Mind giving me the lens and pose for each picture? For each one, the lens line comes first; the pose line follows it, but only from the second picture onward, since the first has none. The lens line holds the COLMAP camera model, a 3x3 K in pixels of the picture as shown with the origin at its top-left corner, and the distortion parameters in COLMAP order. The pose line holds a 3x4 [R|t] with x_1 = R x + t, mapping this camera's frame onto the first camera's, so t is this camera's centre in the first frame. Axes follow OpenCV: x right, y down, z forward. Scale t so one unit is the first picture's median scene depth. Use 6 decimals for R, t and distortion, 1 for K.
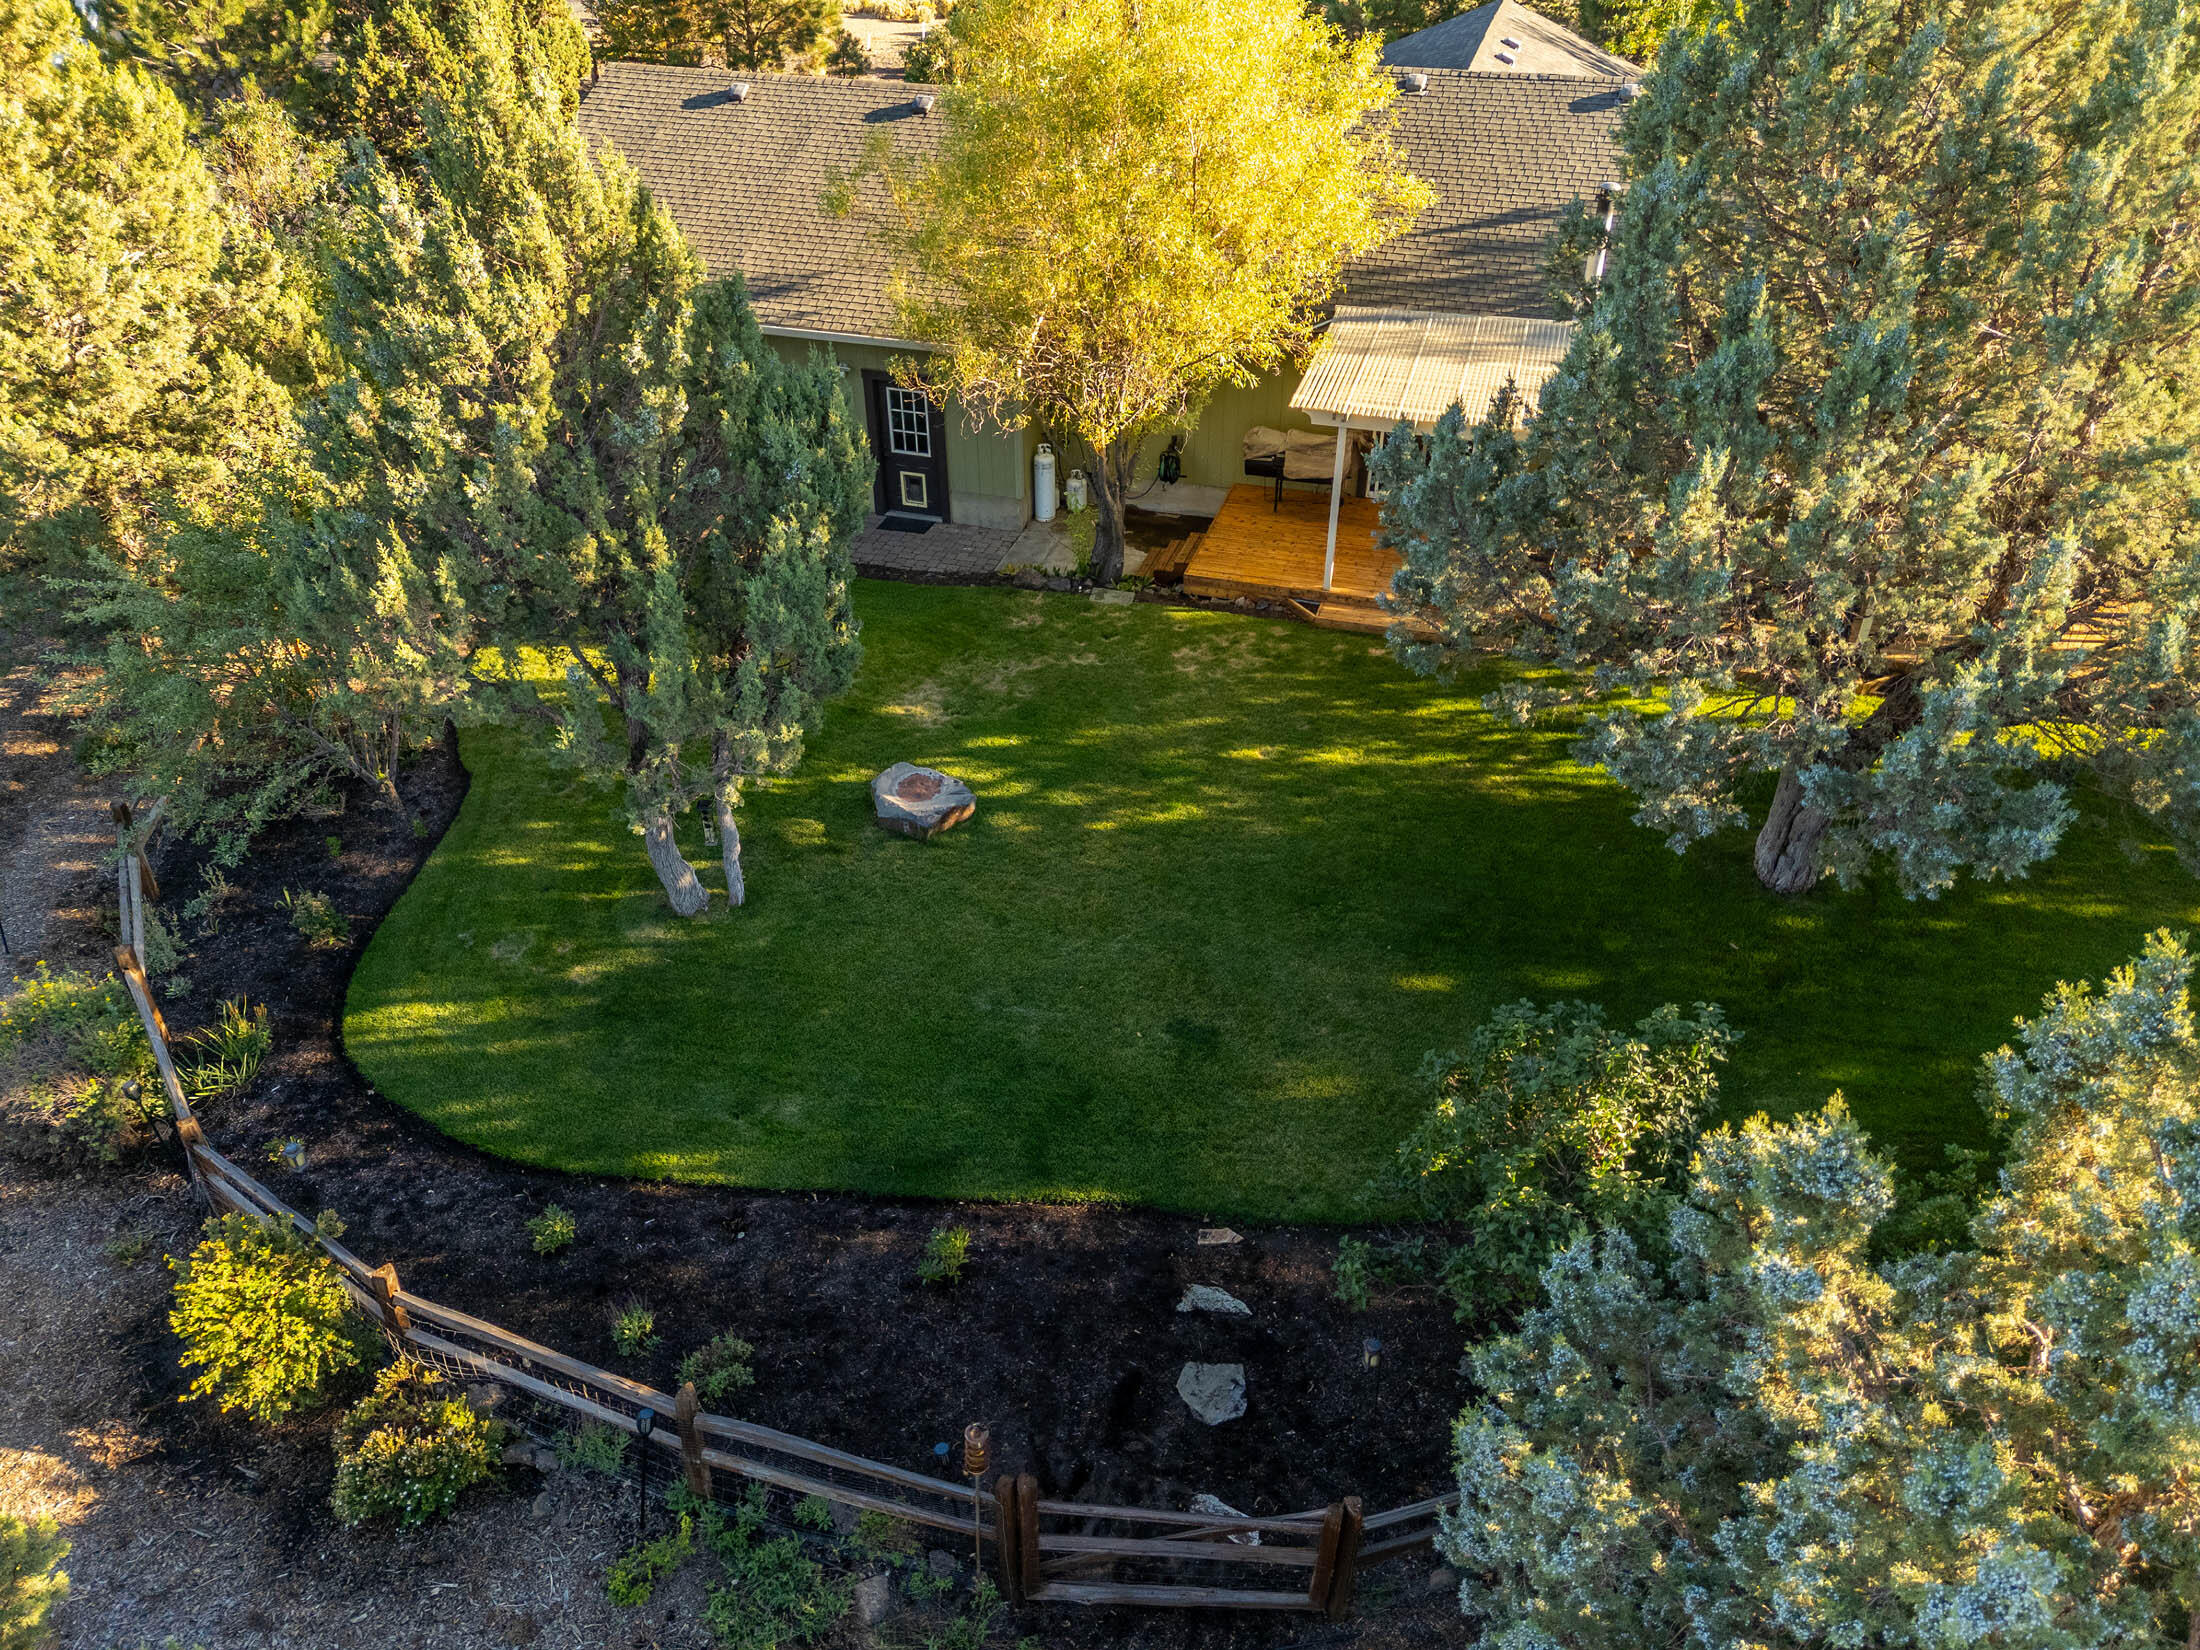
lens RADIAL K [[1645.1, 0, 1099.8], [0, 1645.1, 823.0], [0, 0, 1]] dist [0.087004, -0.060325]
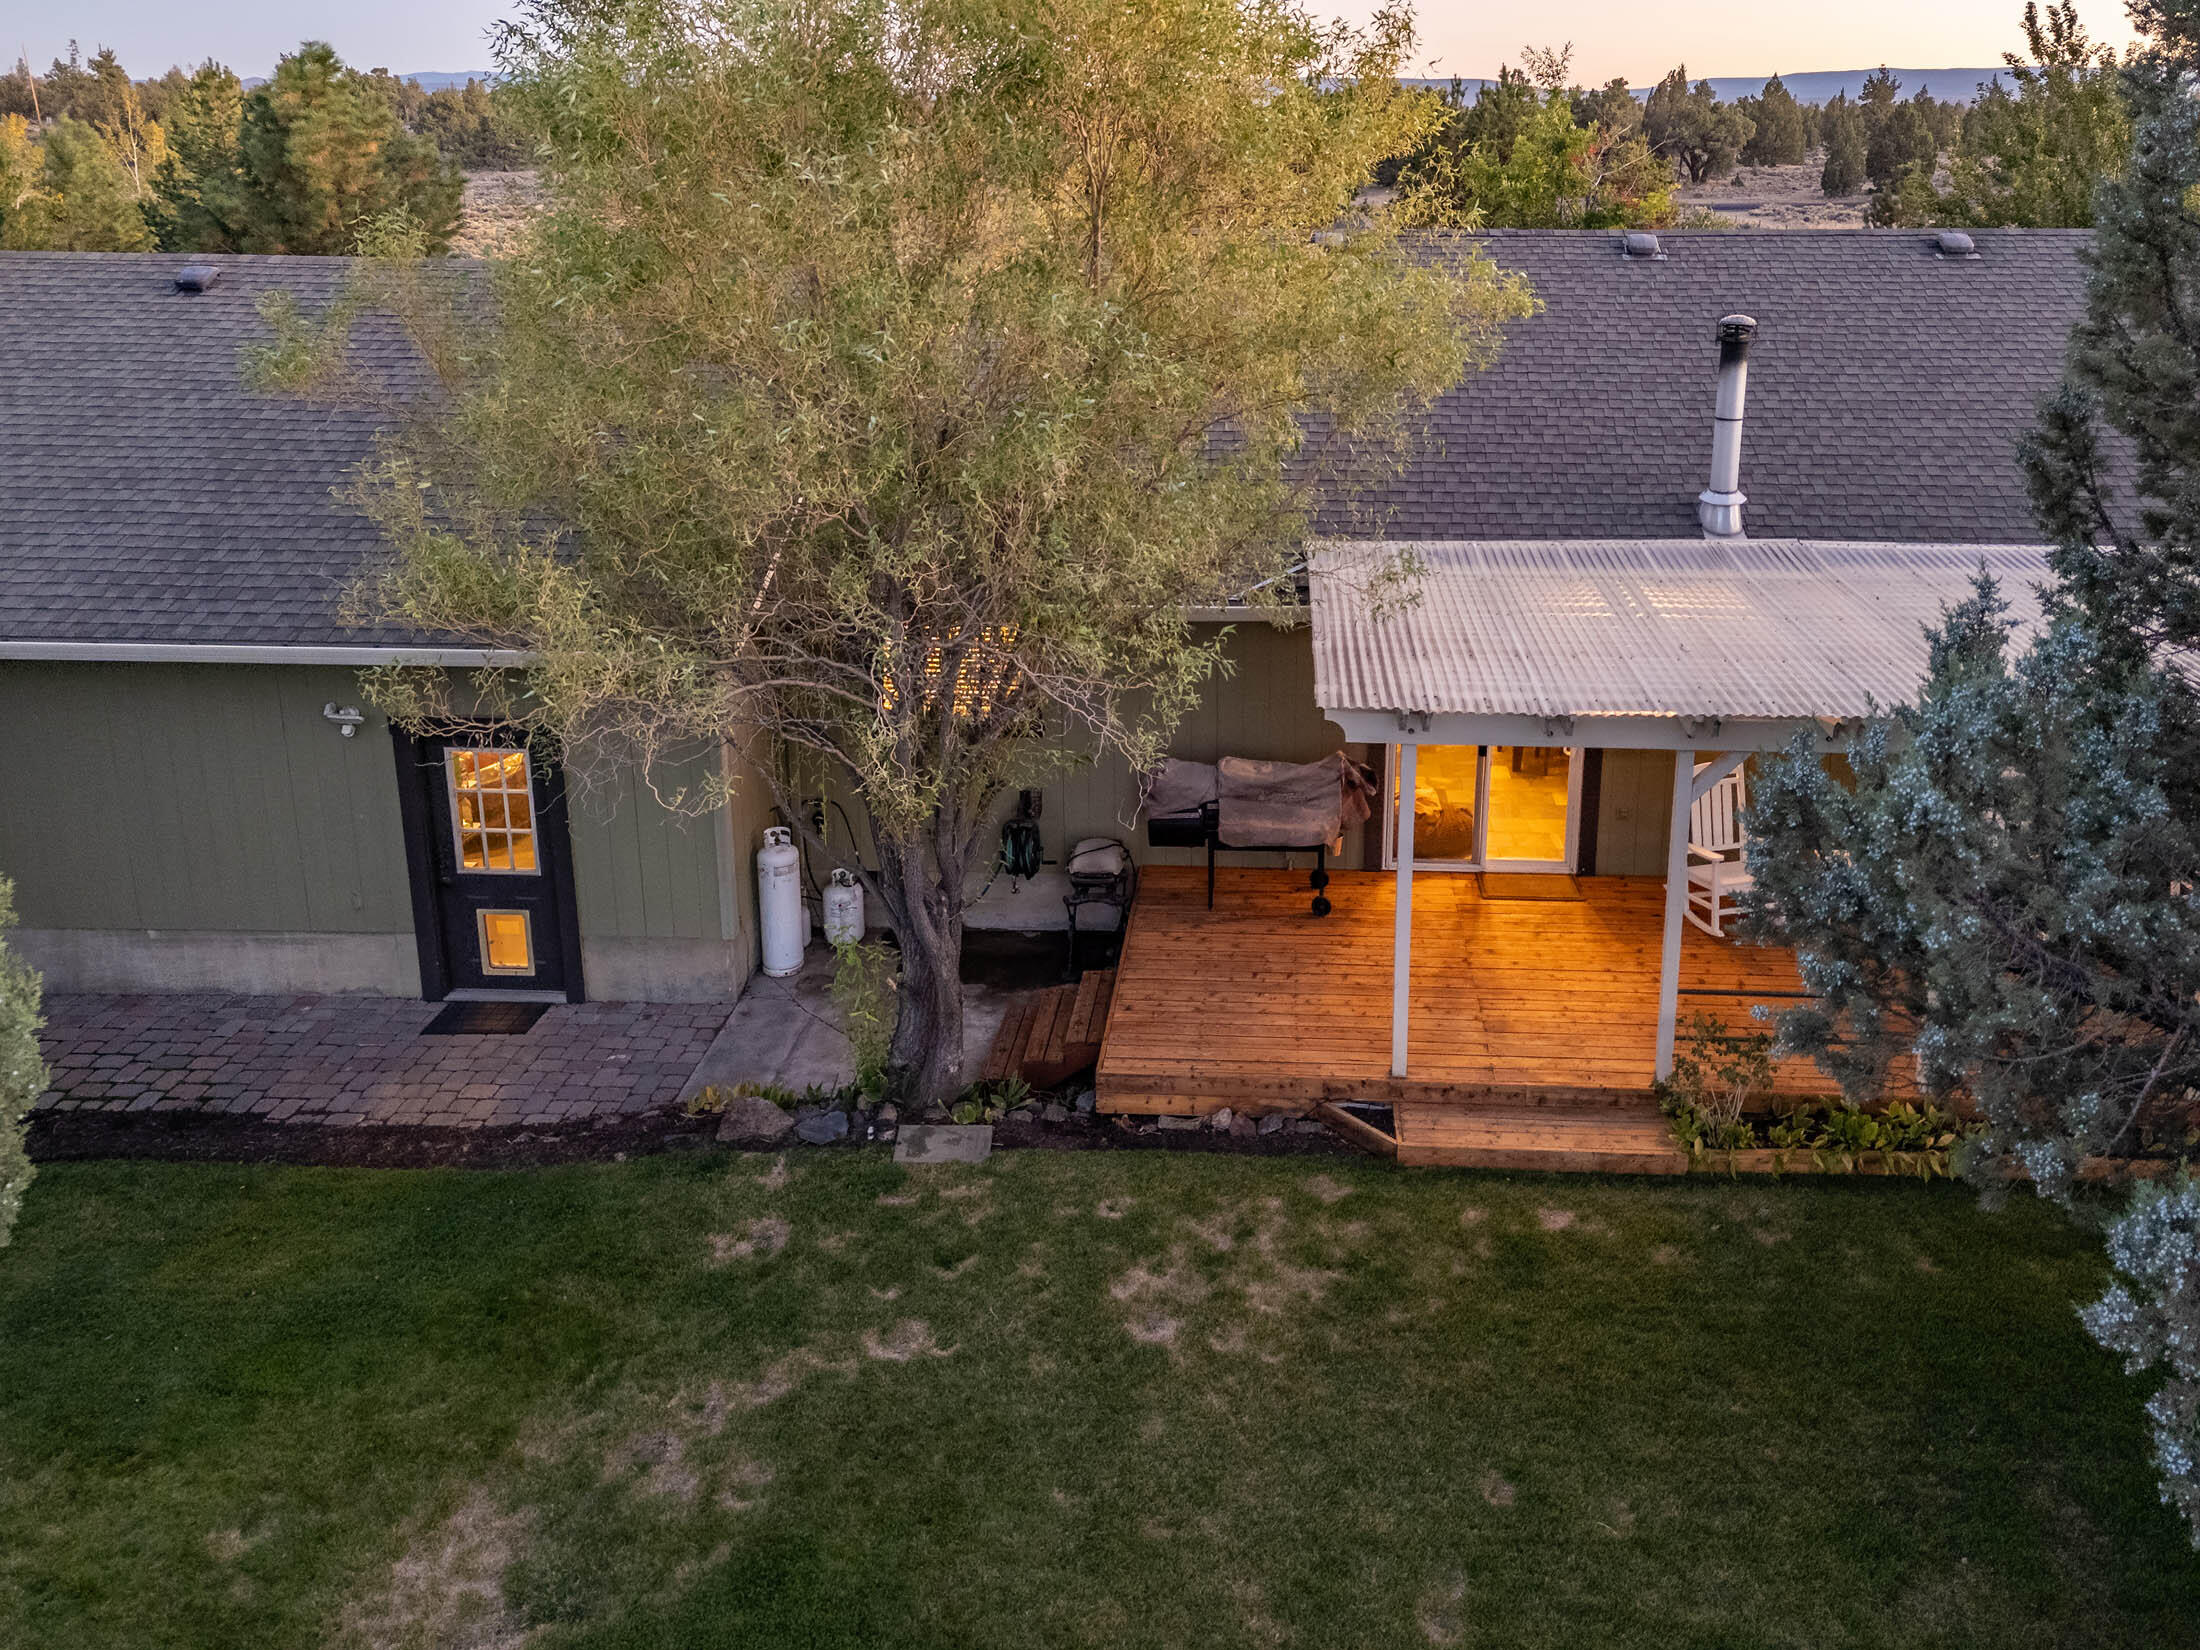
lens RADIAL K [[1616.7, 0, 1208.7], [0, 1616.7, 594.2], [0, 0, 1]] dist [0.096144, -0.139707]
pose [[0.970715, -0.057254, 0.233311, -0.017606], [0.133138, 0.936610, -0.324092, -0.119783], [-0.199966, 0.345664, 0.916804, 0.502859]]
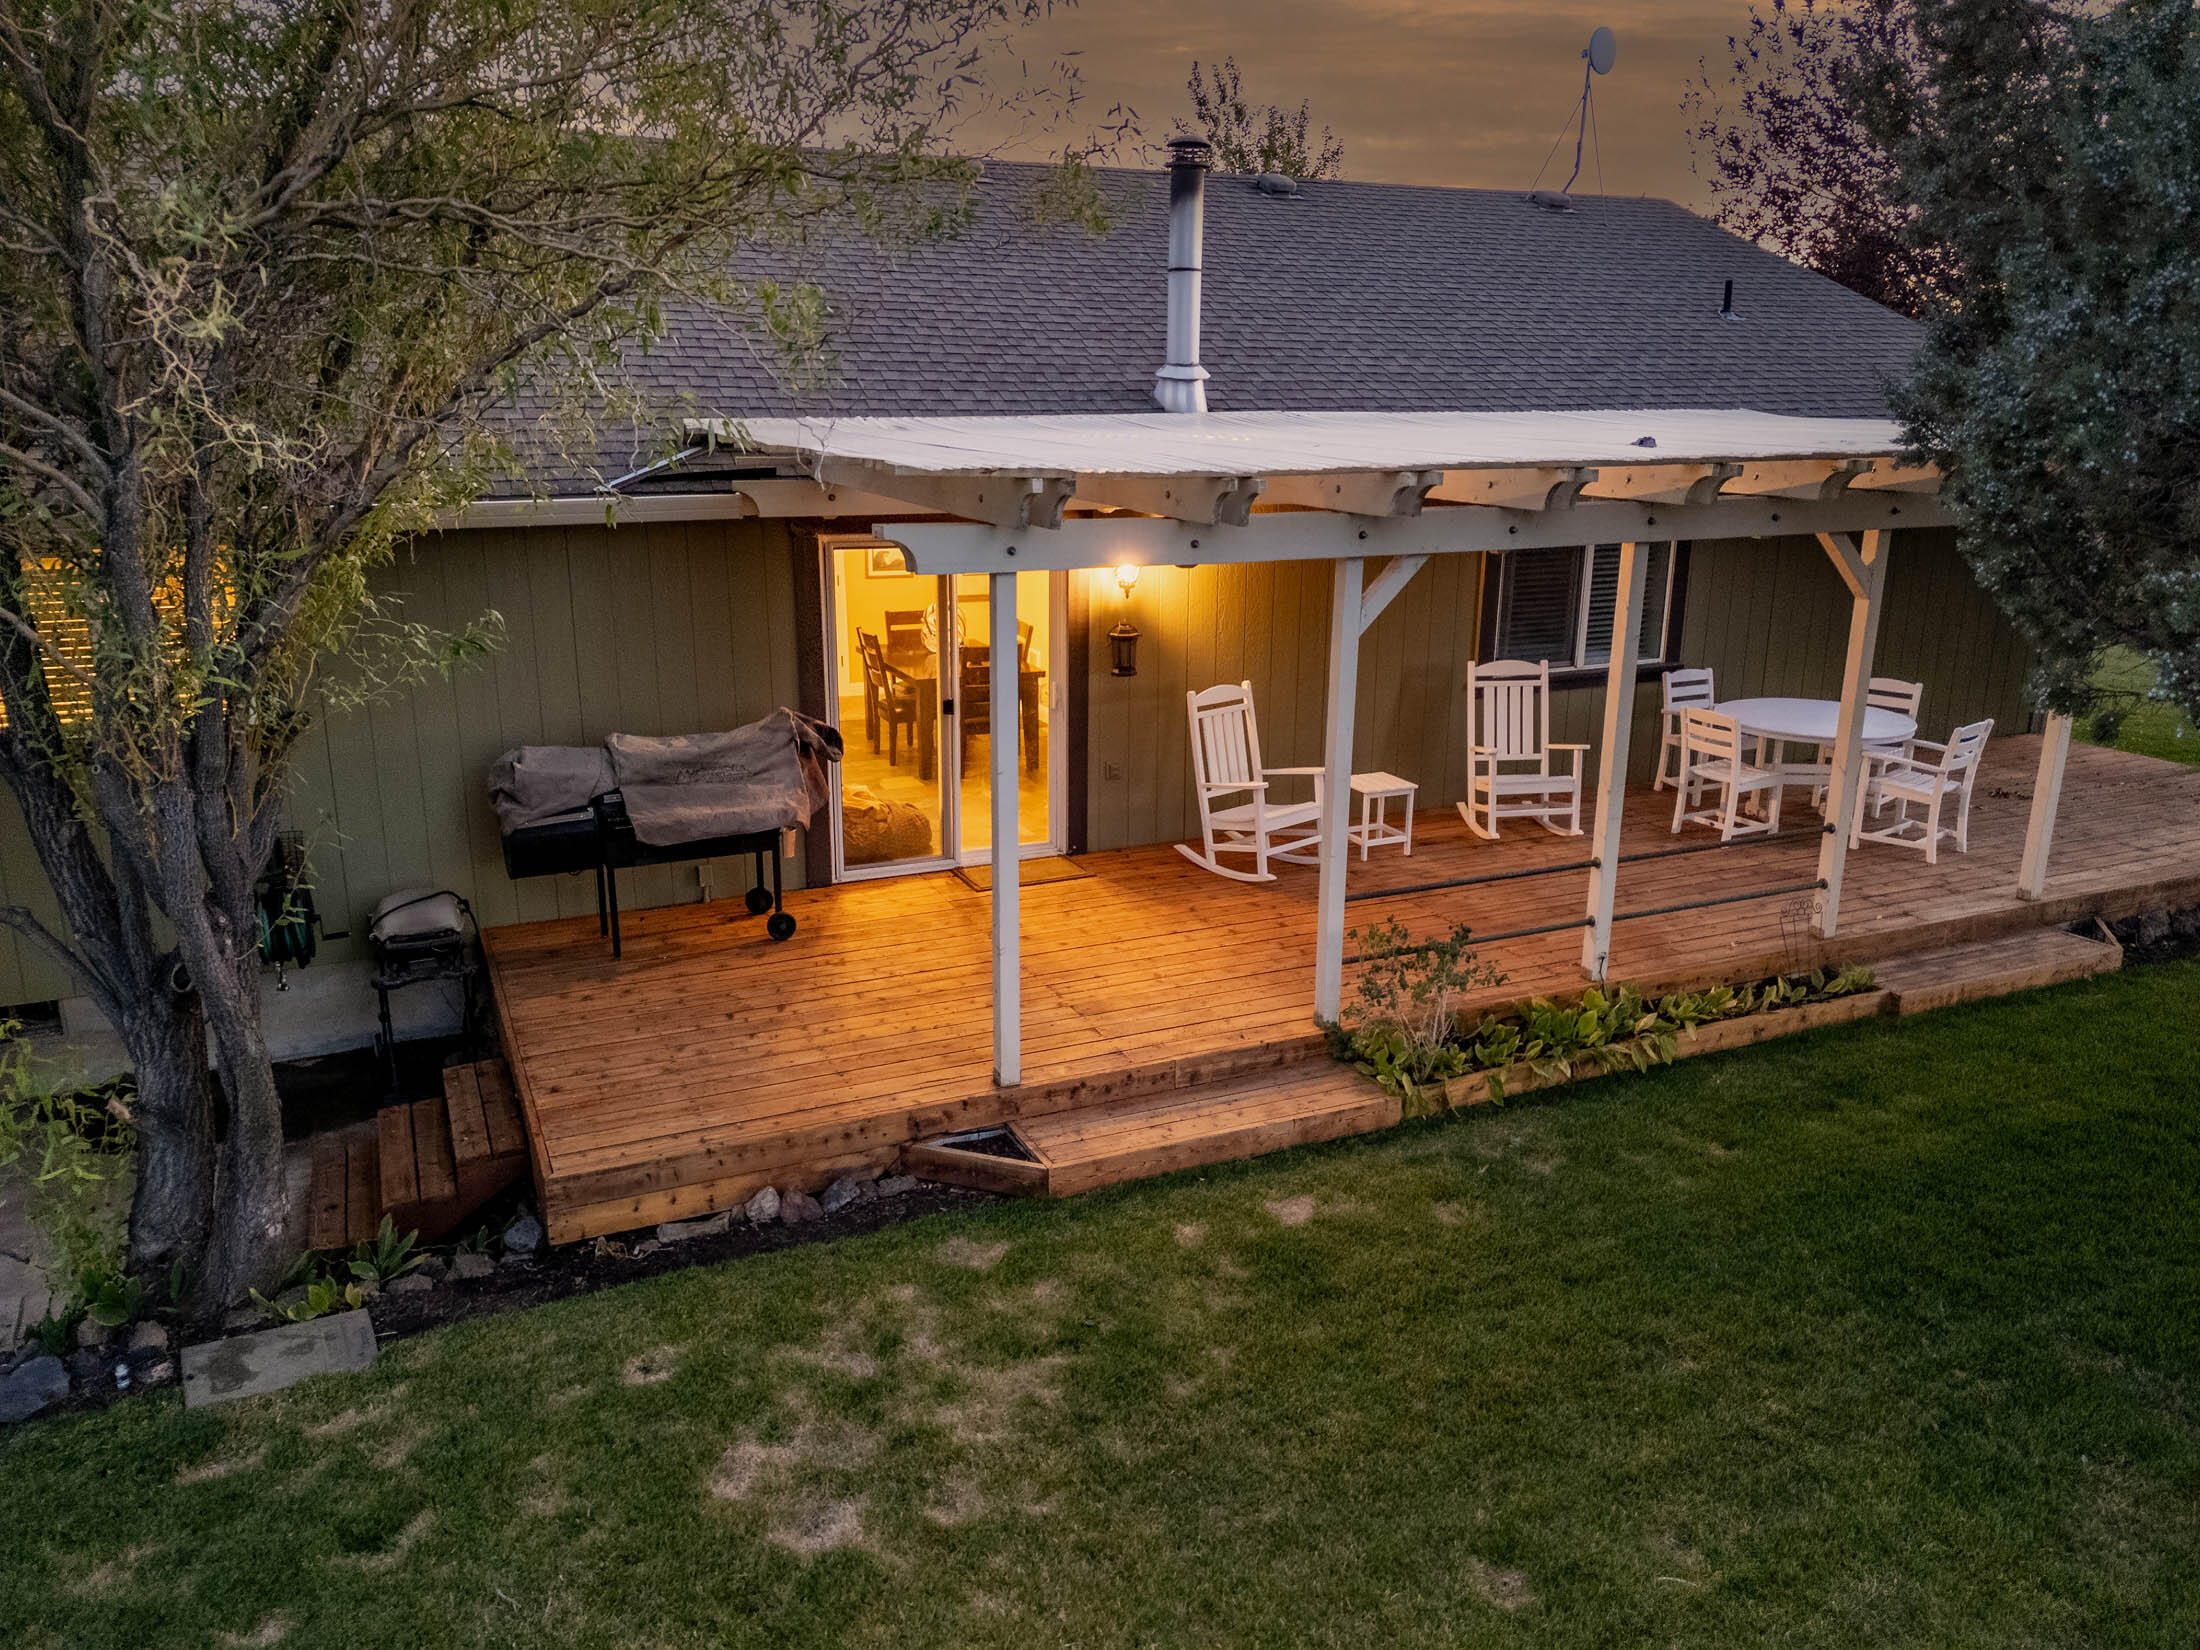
lens RADIAL K [[1622.6, 0, 1096.0], [0, 1622.6, 778.2], [0, 0, 1]] dist [0.094193, -0.108655]
pose [[0.759305, -0.154968, 0.632013, -0.042776], [0.364432, 0.905903, -0.215707, -0.114097], [-0.539114, 0.394113, 0.744332, 0.688922]]
